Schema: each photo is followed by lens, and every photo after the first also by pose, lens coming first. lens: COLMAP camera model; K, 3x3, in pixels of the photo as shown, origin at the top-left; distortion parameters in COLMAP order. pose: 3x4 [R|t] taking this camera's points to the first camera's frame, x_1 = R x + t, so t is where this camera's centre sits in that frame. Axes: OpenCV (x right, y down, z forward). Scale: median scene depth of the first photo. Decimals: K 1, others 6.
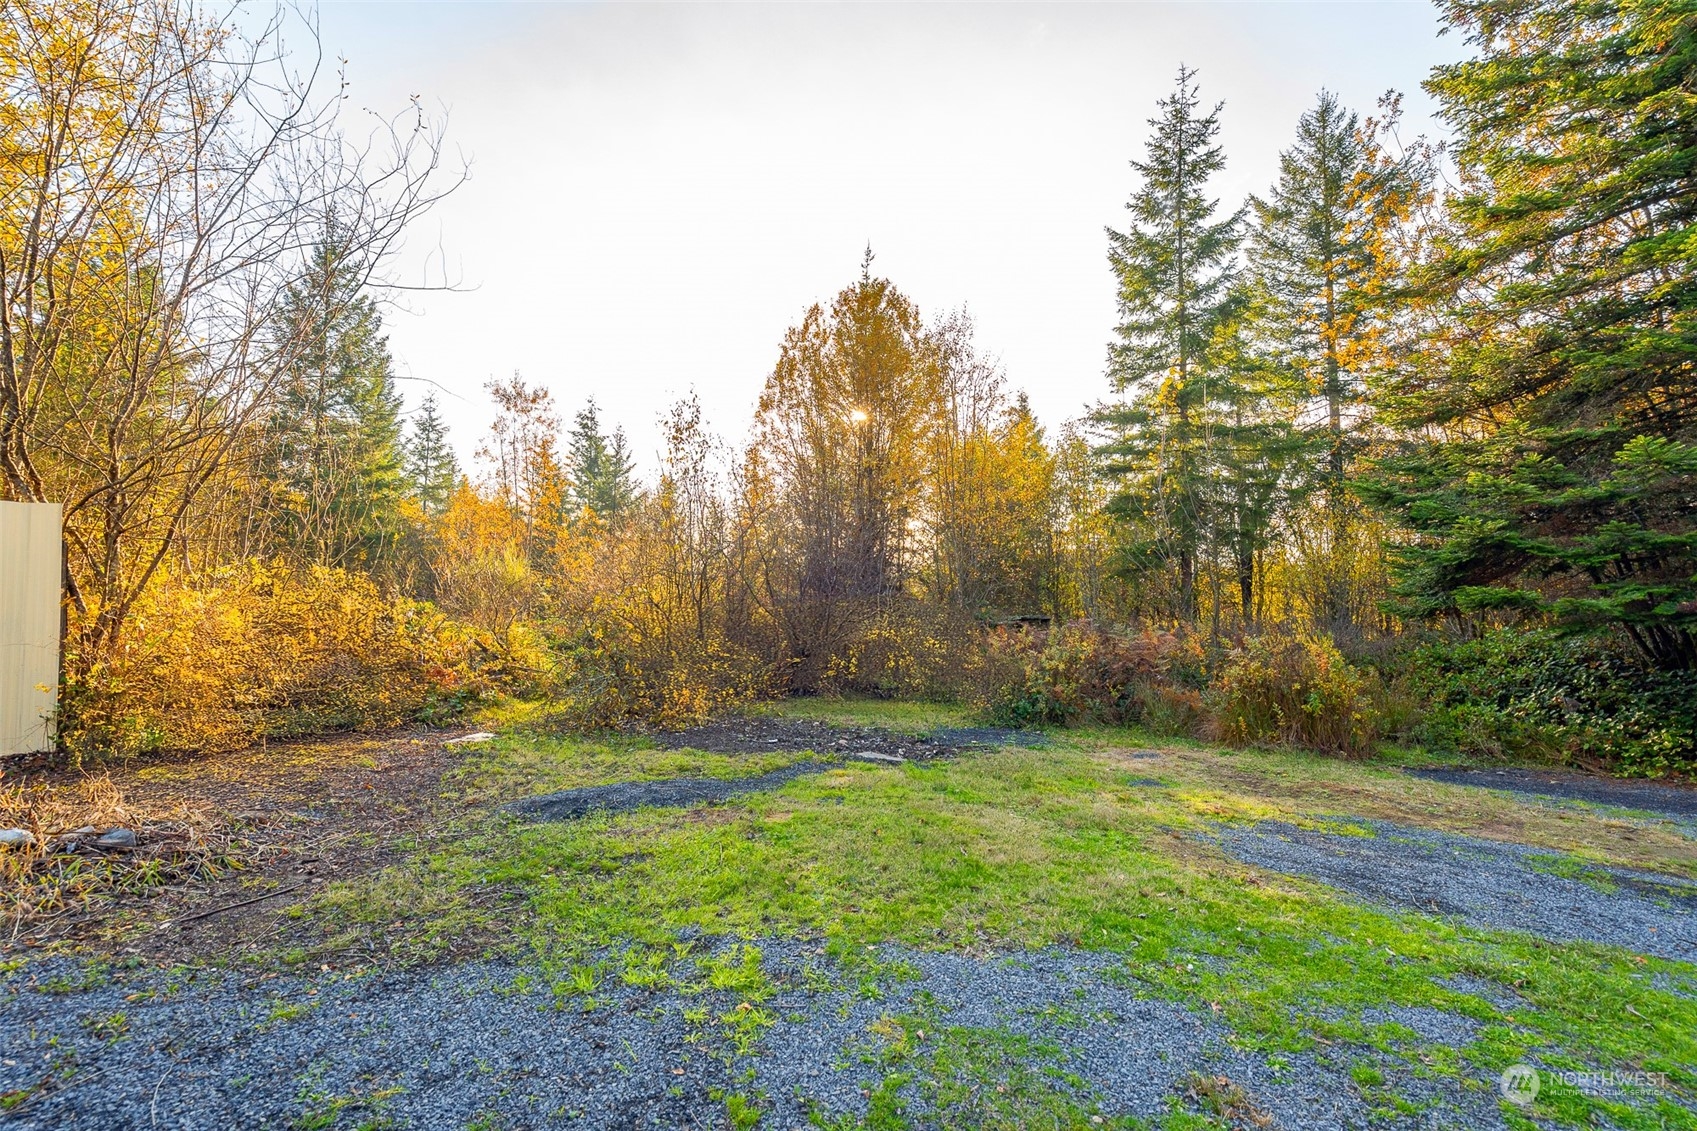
lens RADIAL K [[790.9, 0, 848.5], [0, 790.9, 565.5], [0, 0, 1]] dist [0.000124, 0.000006]
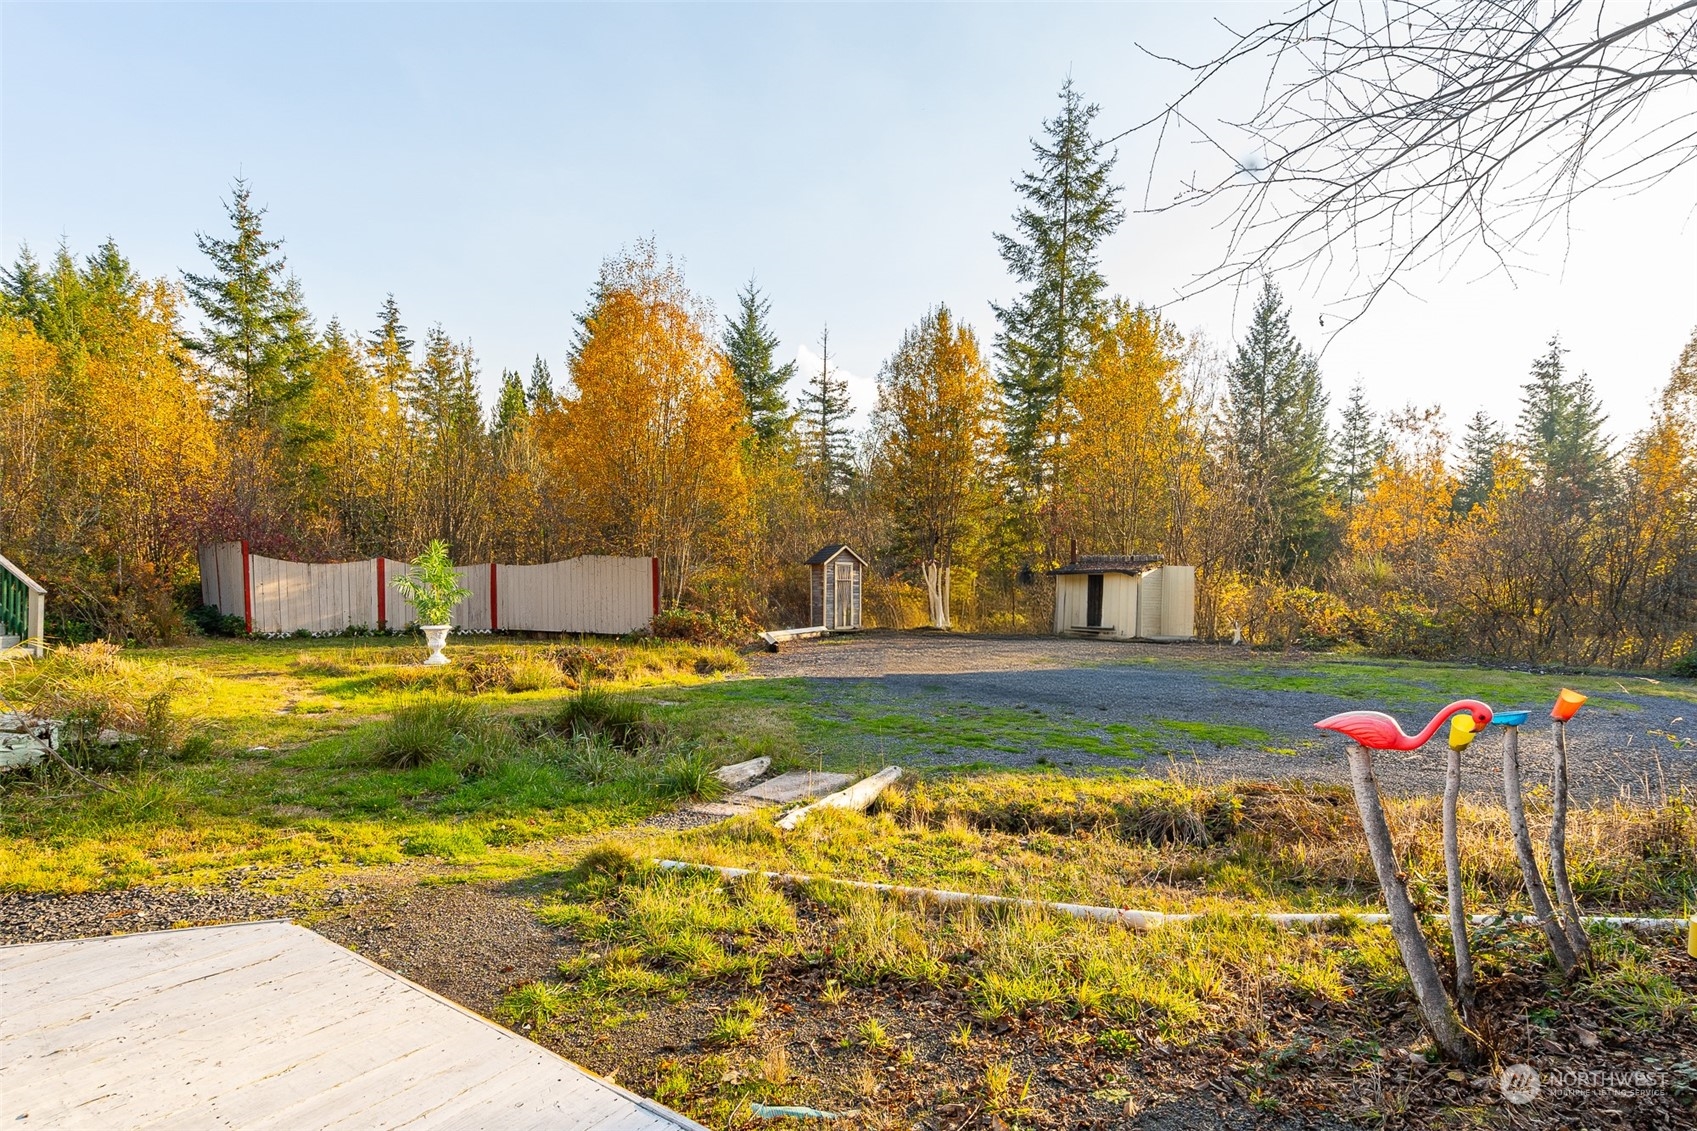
lens RADIAL K [[911.0, 0, 845.7], [0, 911.0, 633.5], [0, 0, 1]] dist [0.000046, -0.000478]
pose [[0.527182, 0.039287, -0.848844, 0.147711], [0.049388, 0.995825, 0.076763, -0.016301], [0.848316, -0.082391, 0.523041, -0.224827]]
